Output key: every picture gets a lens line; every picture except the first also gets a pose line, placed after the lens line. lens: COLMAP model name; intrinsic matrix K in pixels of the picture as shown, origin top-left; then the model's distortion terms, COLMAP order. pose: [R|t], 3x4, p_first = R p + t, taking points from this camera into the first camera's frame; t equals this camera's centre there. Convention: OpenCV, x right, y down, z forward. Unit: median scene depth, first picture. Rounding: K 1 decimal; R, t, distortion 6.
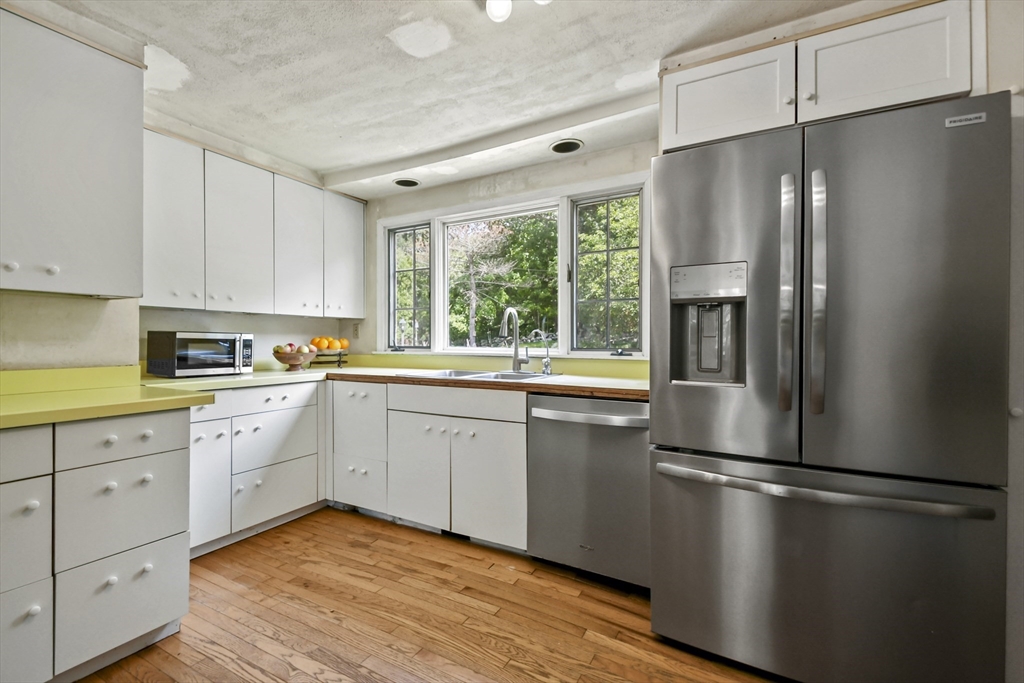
lens RADIAL K [[457.6, 0, 511.1], [0, 457.6, 340.1], [0, 0, 1]] dist [0.019776, -0.002976]
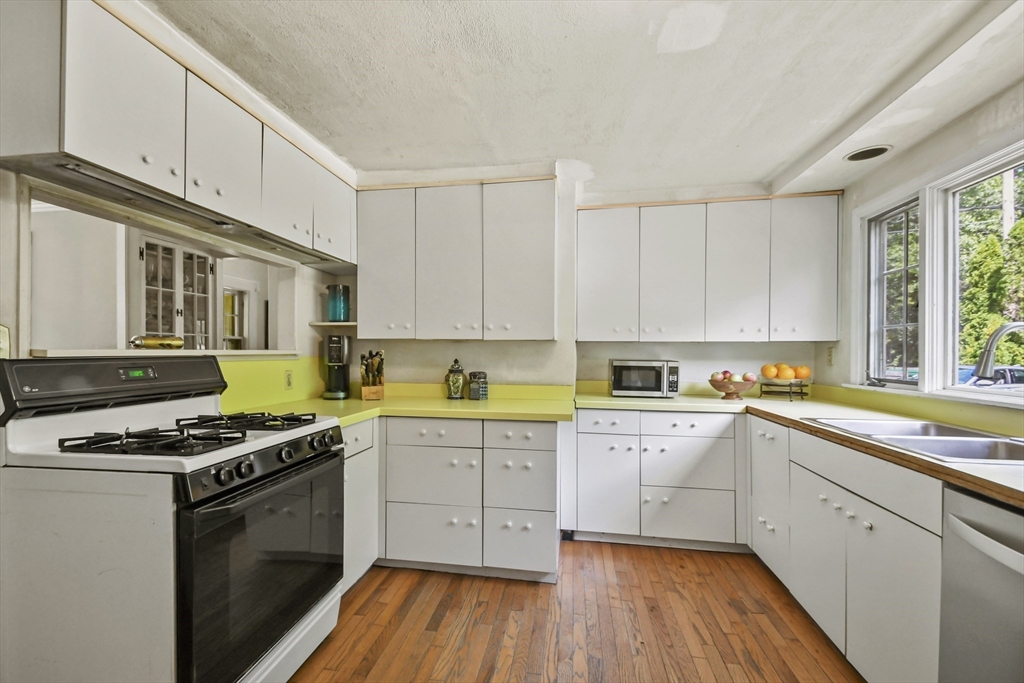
lens RADIAL K [[457.6, 0, 488.6], [0, 457.6, 352.4], [0, 0, 1]] dist [0.019776, -0.002976]
pose [[0.318591, 0.002180, -0.947890, 0.345145], [-0.002509, 0.999996, 0.001456, -0.039196], [0.947889, 0.001914, 0.318595, 0.259400]]
